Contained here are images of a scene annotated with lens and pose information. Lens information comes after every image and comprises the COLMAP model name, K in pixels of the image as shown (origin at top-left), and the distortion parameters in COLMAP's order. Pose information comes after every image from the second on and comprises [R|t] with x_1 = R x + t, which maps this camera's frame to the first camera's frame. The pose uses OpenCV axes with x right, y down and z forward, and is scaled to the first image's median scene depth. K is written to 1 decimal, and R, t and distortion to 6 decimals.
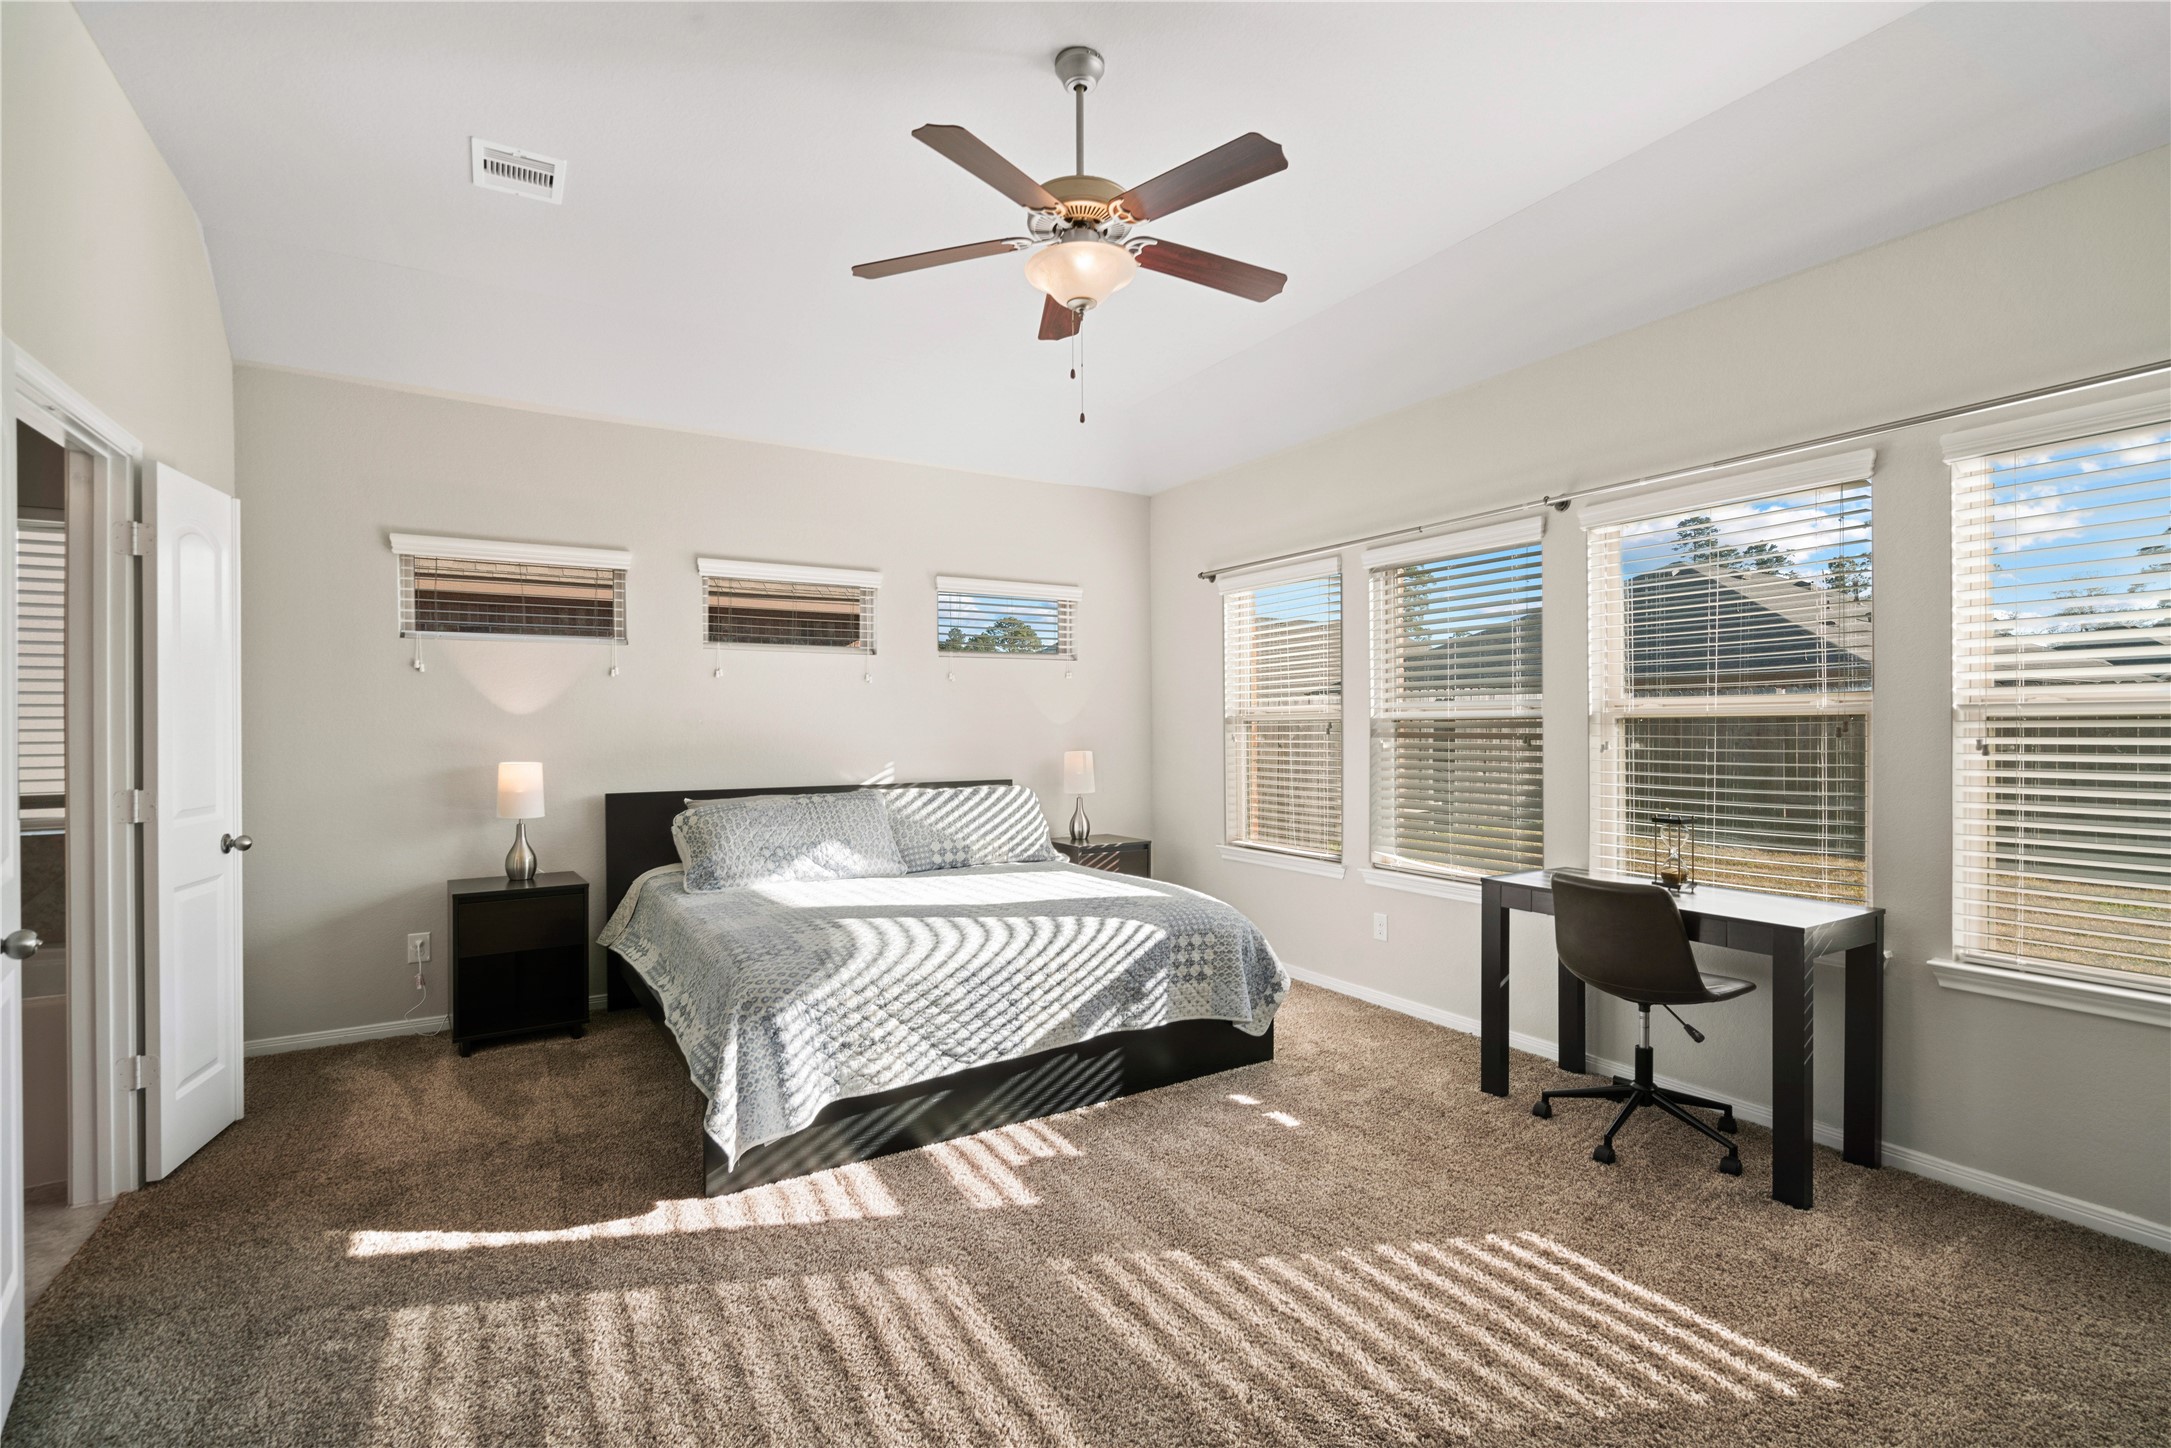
lens RADIAL K [[986.6, 0, 1088.4], [0, 986.6, 726.7], [0, 0, 1]] dist [-0.002117, 0.000928]
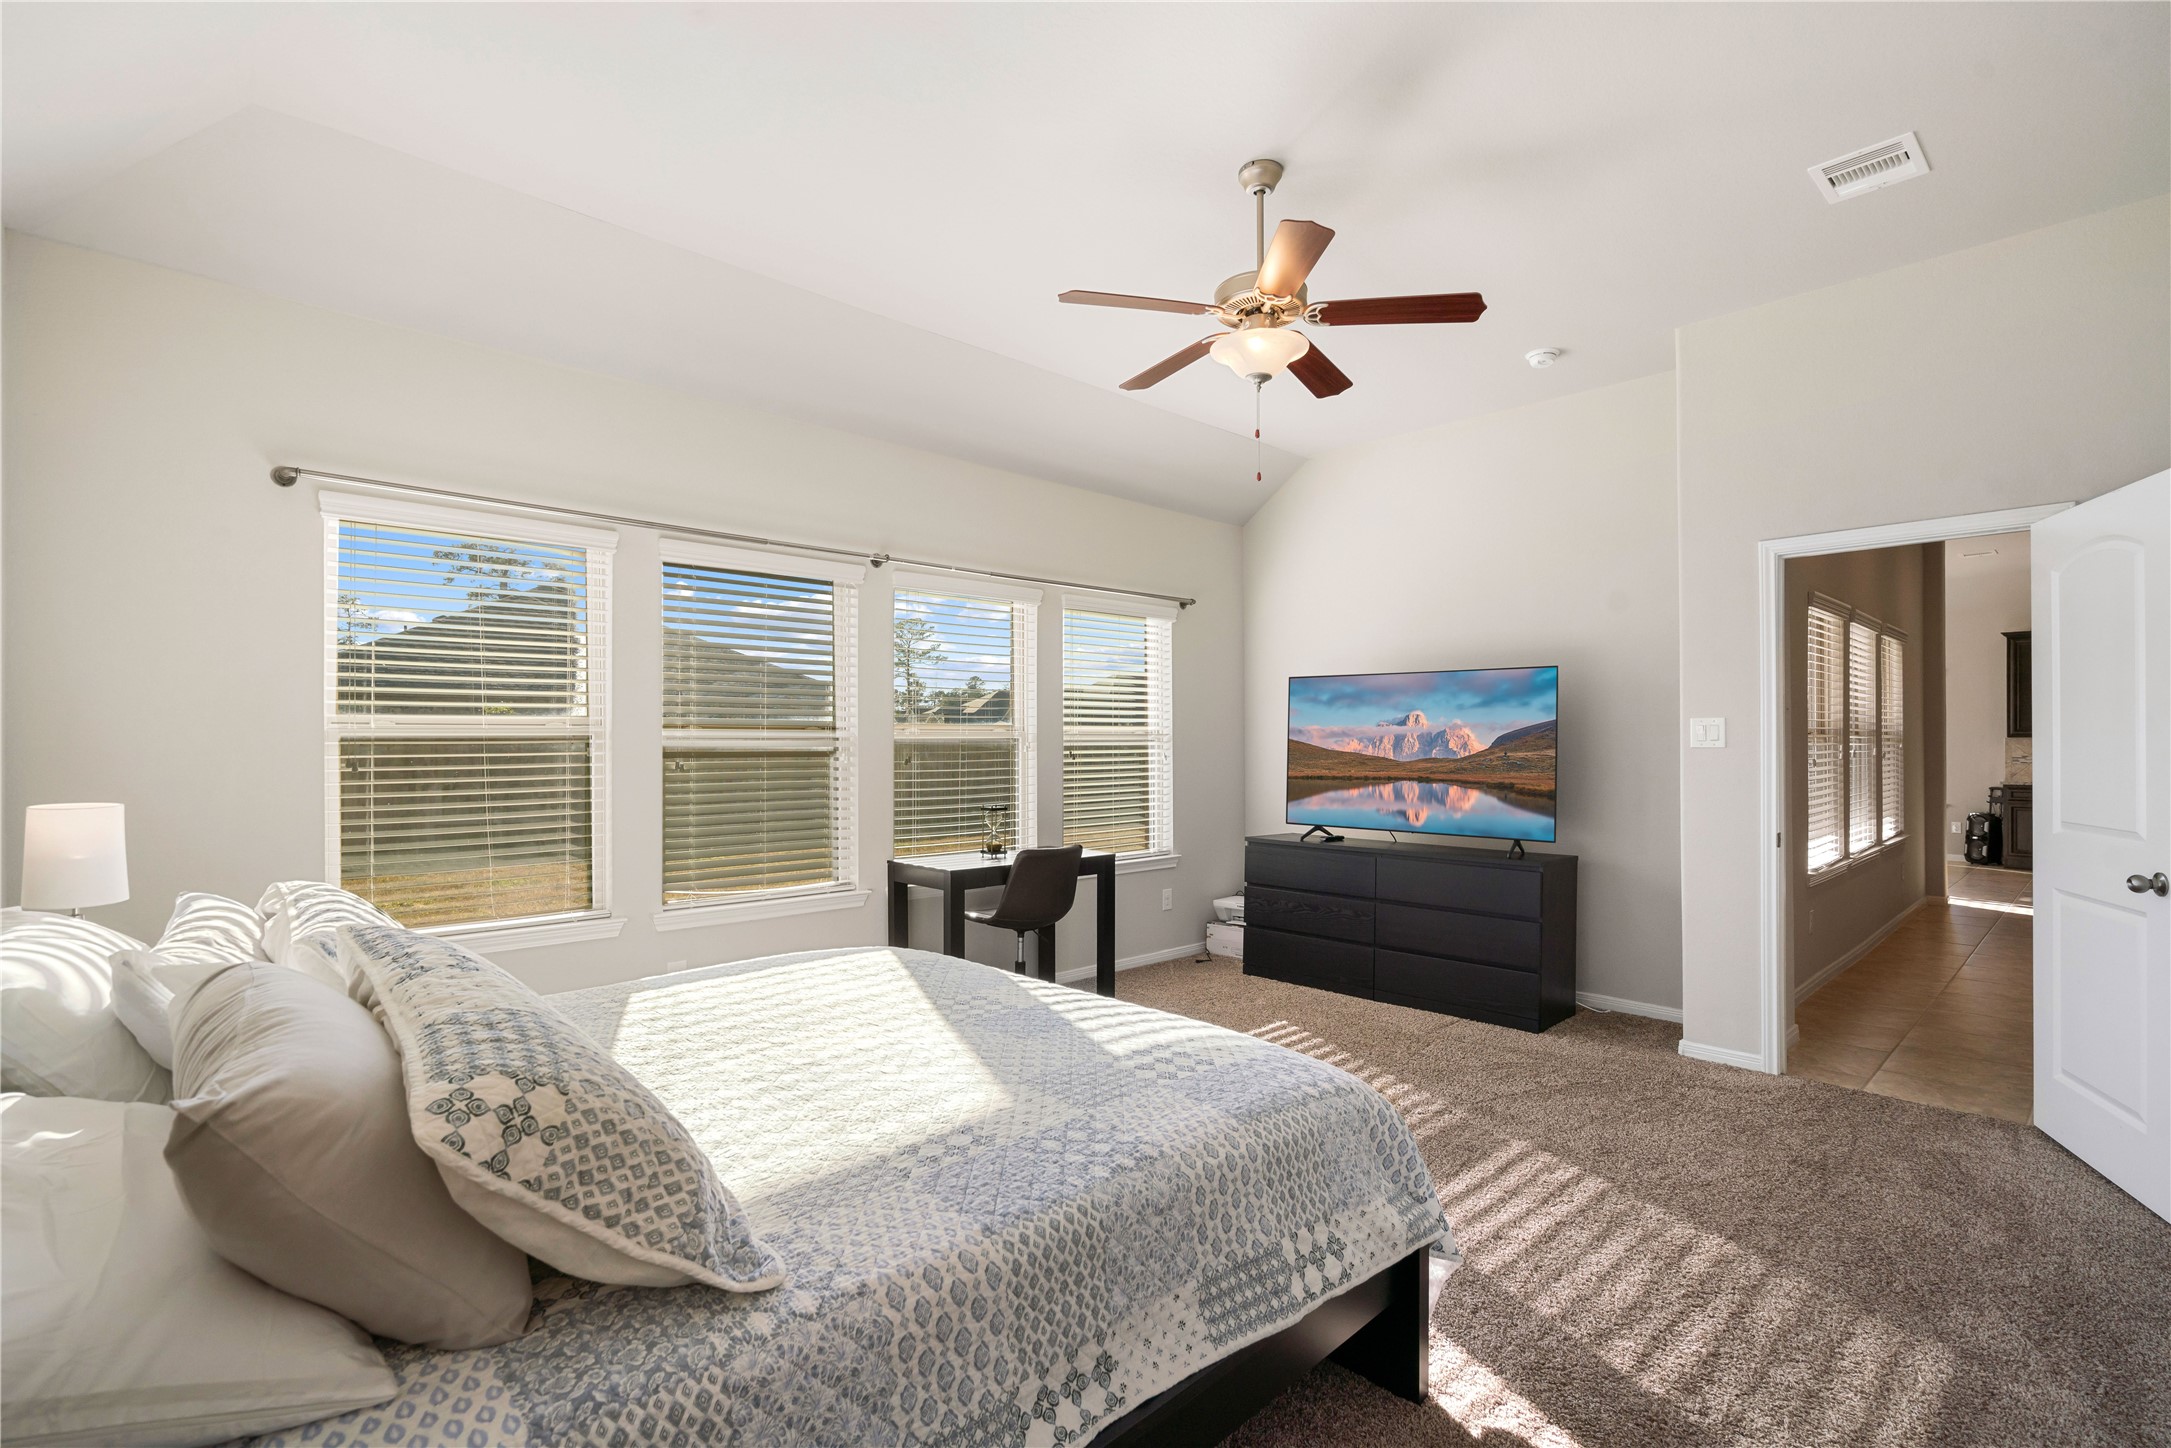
lens RADIAL K [[986.6, 0, 1087.9], [0, 986.6, 736.9], [0, 0, 1]] dist [-0.002117, 0.000928]
pose [[-0.201933, 0.004439, 0.979389, -1.298717], [-0.000182, 0.999990, -0.004570, -0.027682], [-0.979399, -0.001101, -0.201930, 1.706906]]
